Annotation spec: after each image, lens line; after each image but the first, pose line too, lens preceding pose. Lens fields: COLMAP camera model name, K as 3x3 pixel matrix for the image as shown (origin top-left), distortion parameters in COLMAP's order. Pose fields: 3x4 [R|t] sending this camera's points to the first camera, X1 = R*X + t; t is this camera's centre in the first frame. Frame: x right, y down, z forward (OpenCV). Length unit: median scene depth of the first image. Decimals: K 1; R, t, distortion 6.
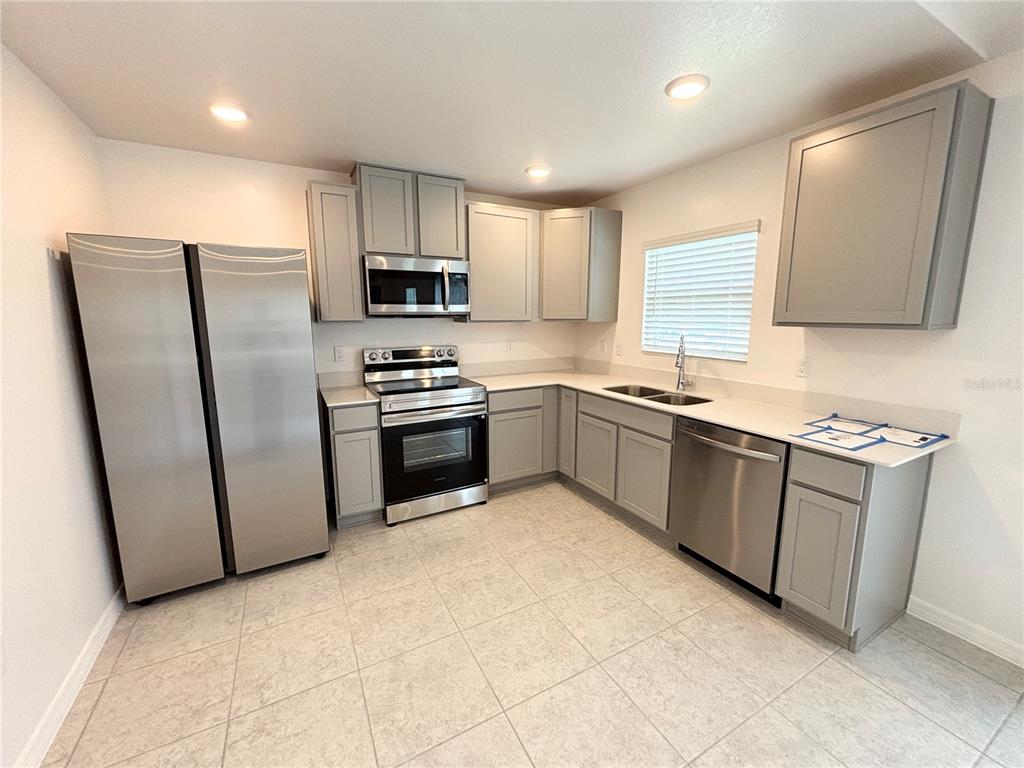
lens RADIAL K [[416.0, 0, 512.0], [0, 416.0, 384.0], [0, 0, 1]] dist [0.001741, 0.000096]
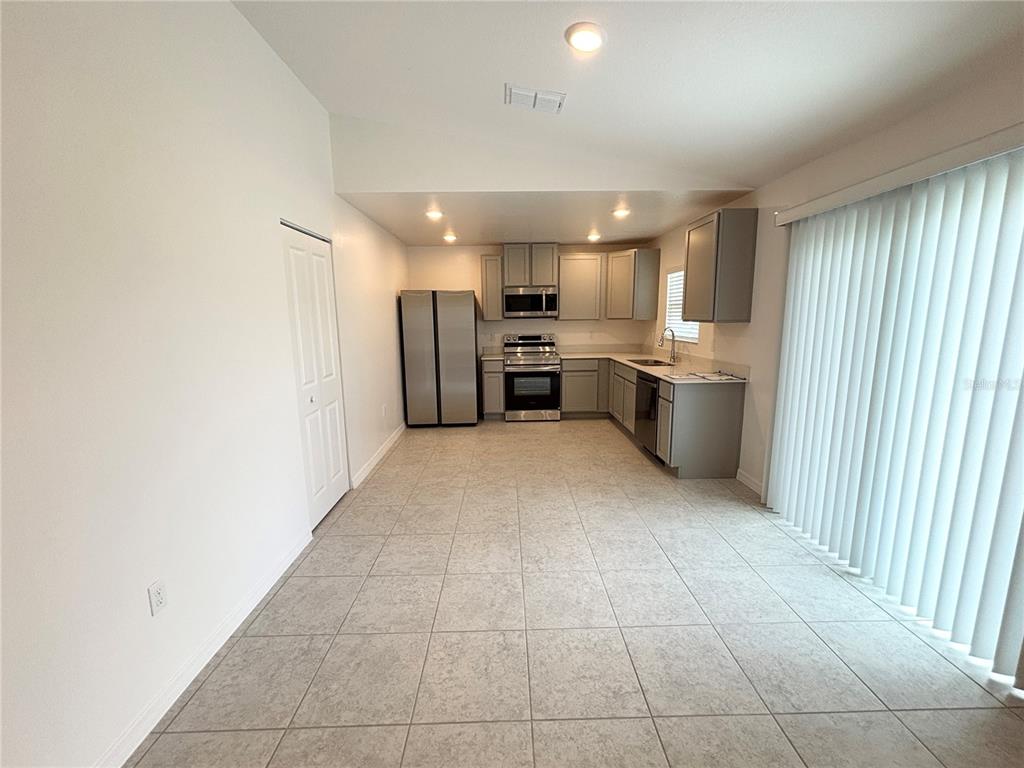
lens RADIAL K [[412.8, 0, 512.0], [0, 412.8, 384.0], [0, 0, 1]] dist [0.064968, 0.000001]
pose [[0.890090, 0.067597, -0.450744, 0.595717], [-0.065037, 0.997658, 0.021186, 0.108583], [0.451120, 0.010458, 0.892402, -0.748298]]
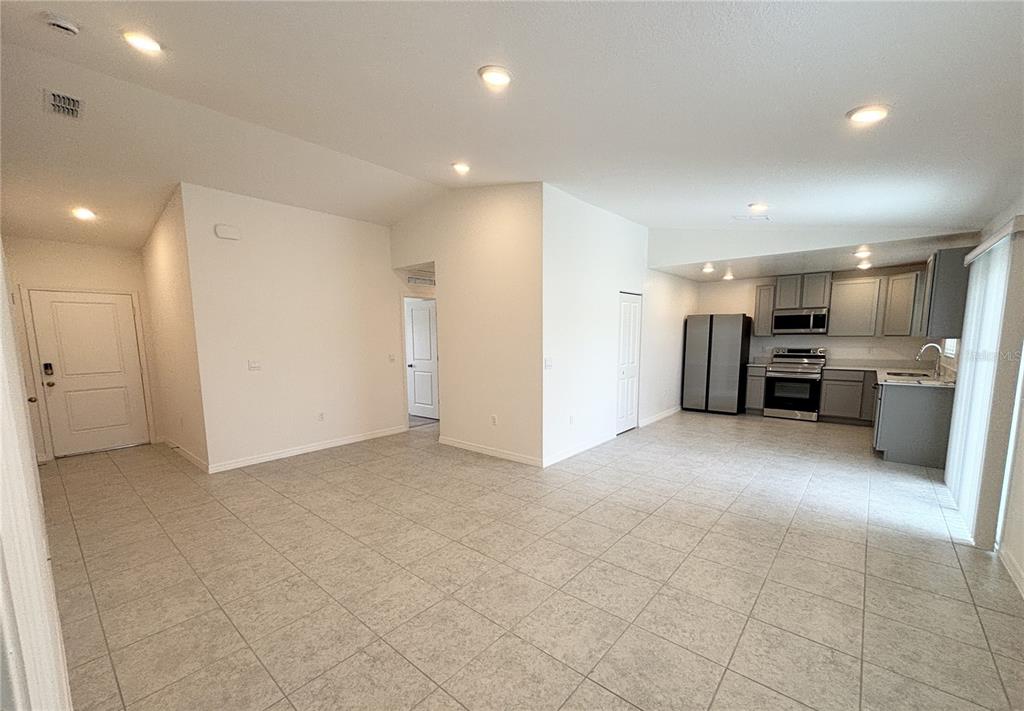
lens RADIAL K [[417.3, 0, 510.7], [0, 417.3, 387.4], [0, 0, 1]] dist [-0.001684, -0.000133]
pose [[0.362395, 0.117074, -0.924642, 1.411608], [-0.146329, 0.986923, 0.067609, 0.211142], [0.920466, 0.110801, 0.374787, -1.333830]]
